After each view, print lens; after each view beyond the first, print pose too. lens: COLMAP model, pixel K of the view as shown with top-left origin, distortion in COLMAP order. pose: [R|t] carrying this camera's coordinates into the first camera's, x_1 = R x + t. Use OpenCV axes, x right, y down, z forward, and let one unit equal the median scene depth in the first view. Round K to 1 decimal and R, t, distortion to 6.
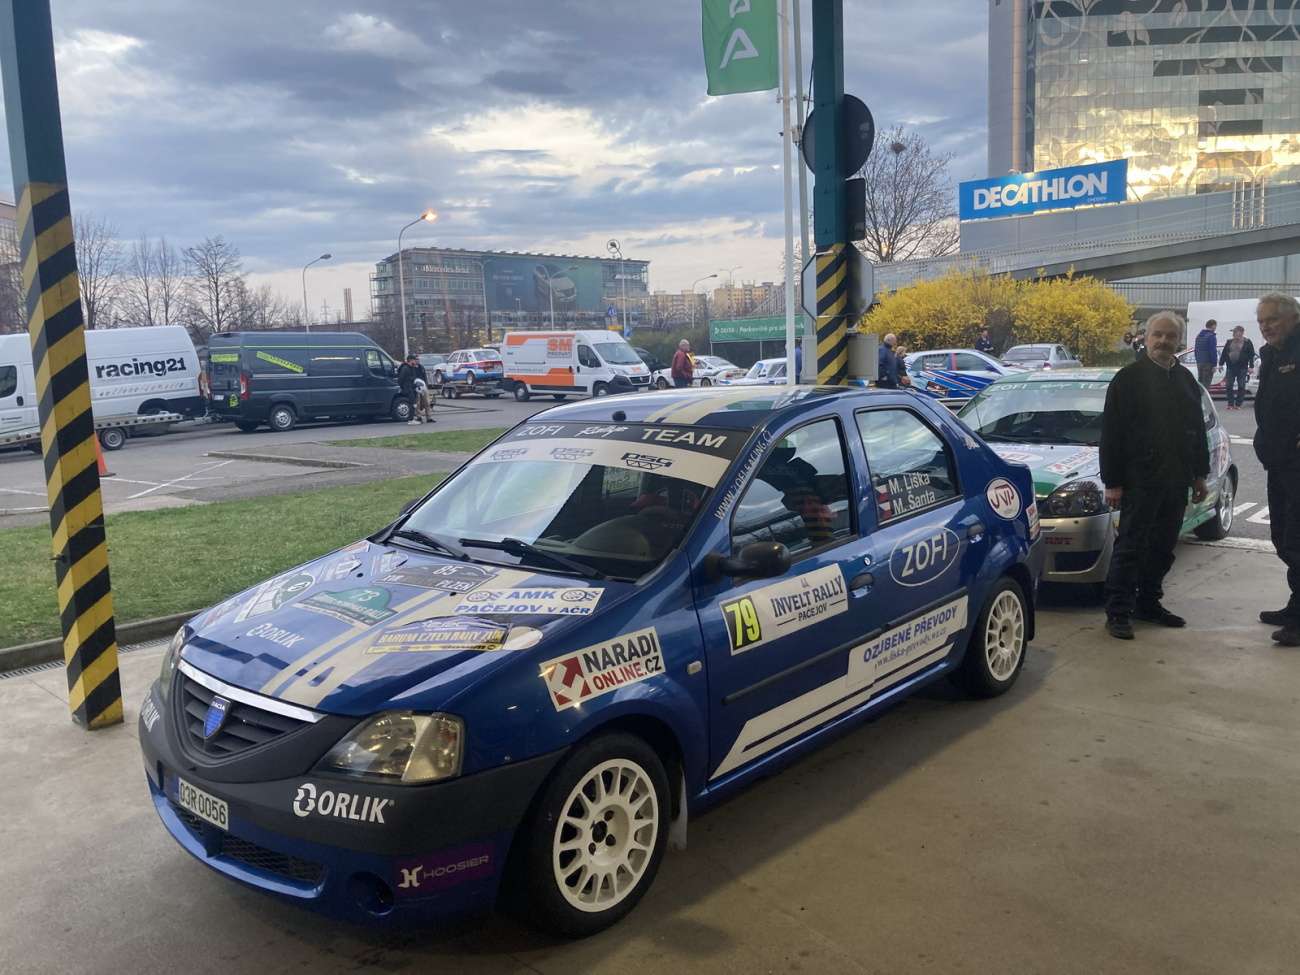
lens RADIAL K [[1058.6, 0, 672.9], [0, 1058.6, 485.3], [0, 0, 1]] dist [0.036110, -0.037653]
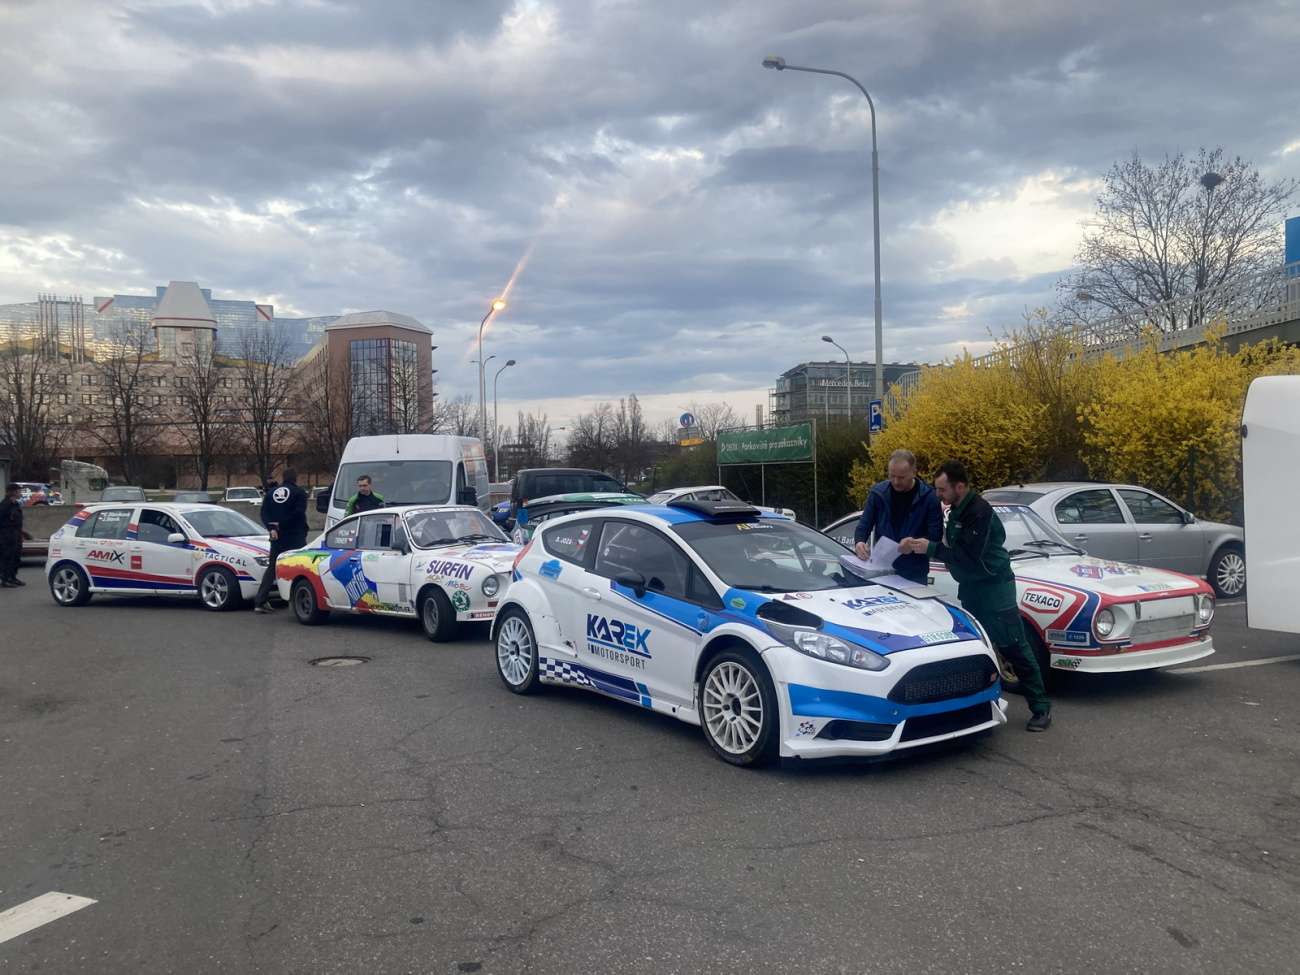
lens RADIAL K [[1058.6, 0, 655.8], [0, 1058.6, 521.2], [0, 0, 1]] dist [0.036110, -0.037653]
pose [[0.899526, 0.042670, -0.434777, 0.093770], [-0.075155, 0.995496, -0.057790, -0.019296], [0.430353, 0.084660, 0.898682, 0.127893]]
